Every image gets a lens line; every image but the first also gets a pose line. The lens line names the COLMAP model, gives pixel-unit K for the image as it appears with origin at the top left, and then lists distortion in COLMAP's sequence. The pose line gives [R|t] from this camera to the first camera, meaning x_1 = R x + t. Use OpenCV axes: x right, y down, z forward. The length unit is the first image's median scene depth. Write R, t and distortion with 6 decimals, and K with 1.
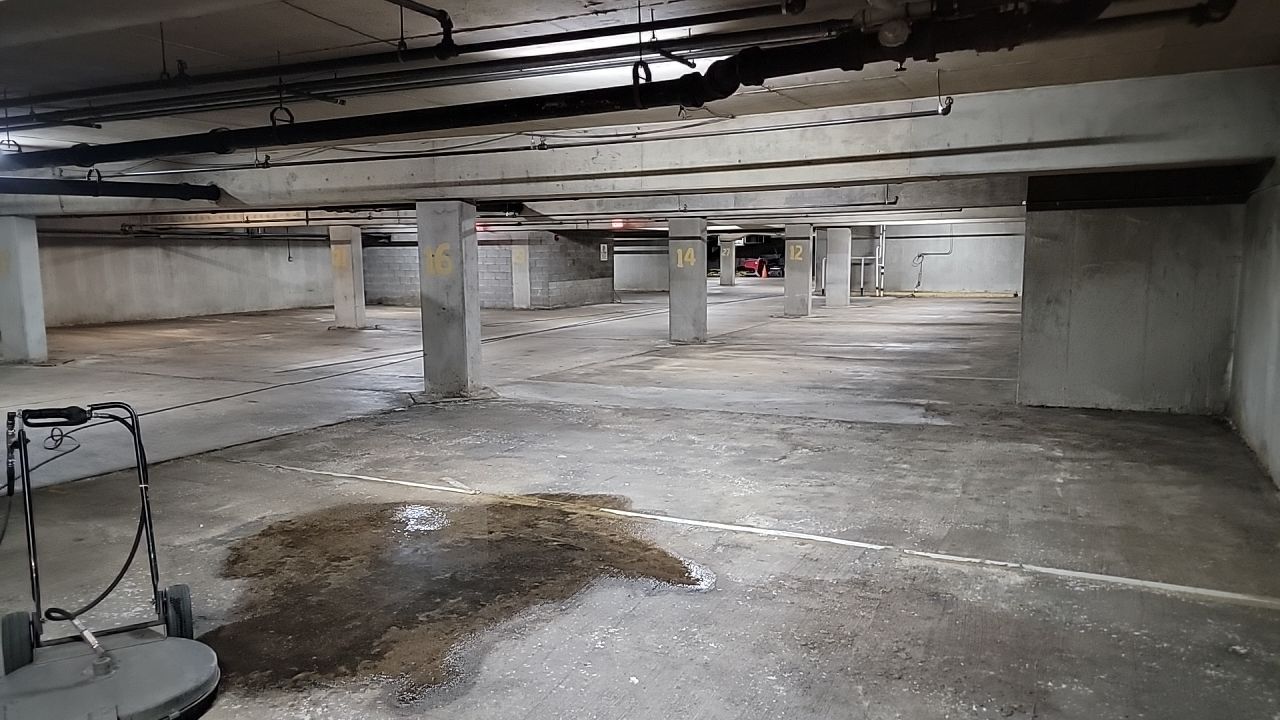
lens RADIAL K [[898.4, 0, 634.0], [0, 898.4, 366.5], [0, 0, 1]] dist [0.055220, -0.024100]
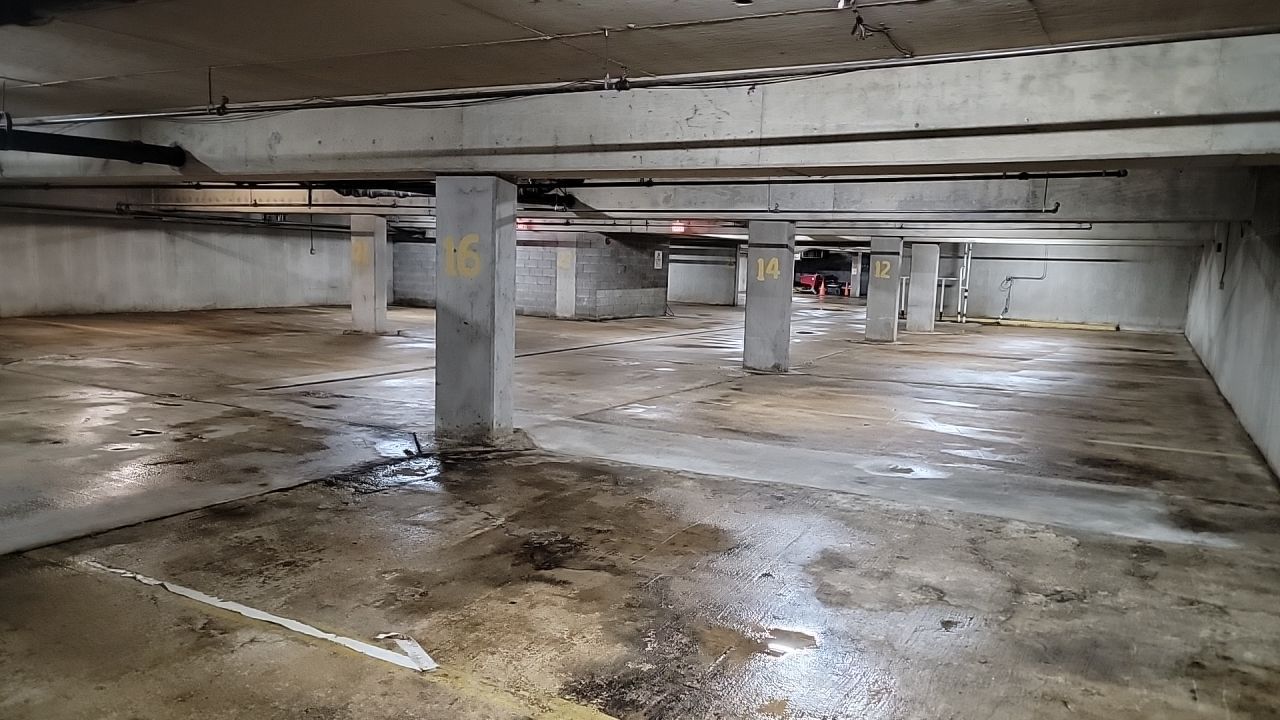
lens RADIAL K [[898.4, 0, 645.5], [0, 898.4, 354.2], [0, 0, 1]] dist [0.055220, -0.024100]
pose [[0.998417, 0.048232, -0.028937, -0.020628], [-0.048911, 0.998533, -0.023228, -0.013984], [0.027774, 0.024607, 0.999311, 0.131082]]
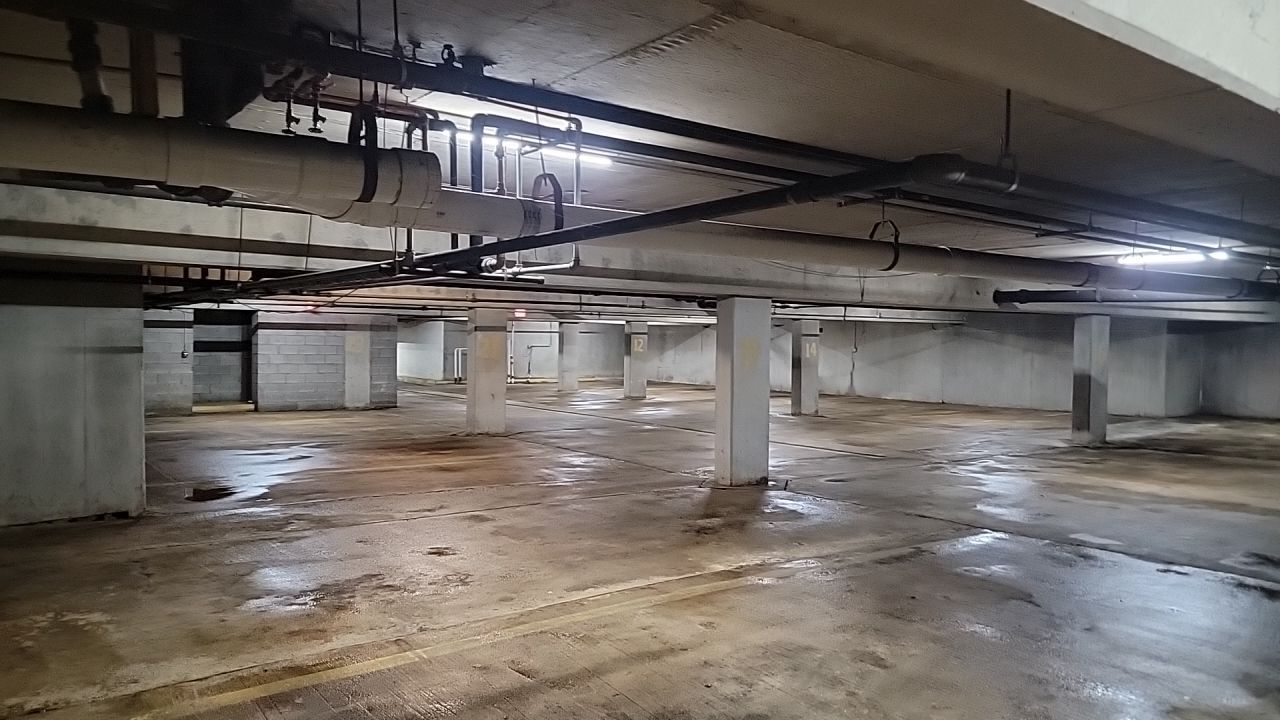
lens RADIAL K [[898.4, 0, 644.1], [0, 898.4, 362.1], [0, 0, 1]] dist [0.055220, -0.024100]
pose [[0.492546, -0.007040, 0.870258, -0.868354], [0.095942, 0.994312, -0.046257, -0.052476], [-0.864982, 0.106278, 0.490419, 0.449391]]
